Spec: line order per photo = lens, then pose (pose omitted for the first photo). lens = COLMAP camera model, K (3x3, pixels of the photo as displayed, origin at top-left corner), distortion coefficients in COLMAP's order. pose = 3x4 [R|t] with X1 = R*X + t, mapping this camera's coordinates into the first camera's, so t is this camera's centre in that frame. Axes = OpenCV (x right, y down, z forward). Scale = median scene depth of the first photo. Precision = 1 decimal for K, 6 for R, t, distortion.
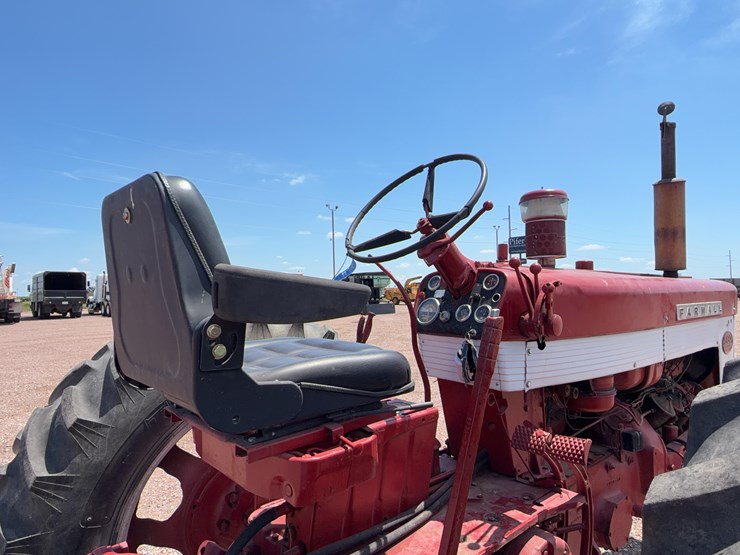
lens RADIAL K [[464.9, 0, 371.5], [0, 464.9, 278.5], [0, 0, 1]] dist [0.001608, -0.000423]
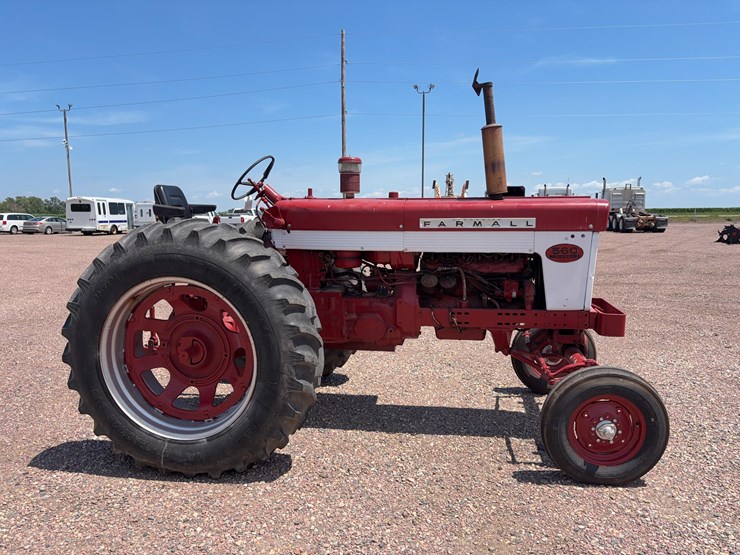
lens RADIAL K [[558.9, 0, 366.2], [0, 558.9, 277.9], [0, 0, 1]] dist [0.052953, -0.046655]
pose [[0.619910, 0.101930, -0.778024, 2.001681], [0.020623, 0.989068, 0.146011, -0.027516], [0.784402, -0.106559, 0.611031, -0.360246]]
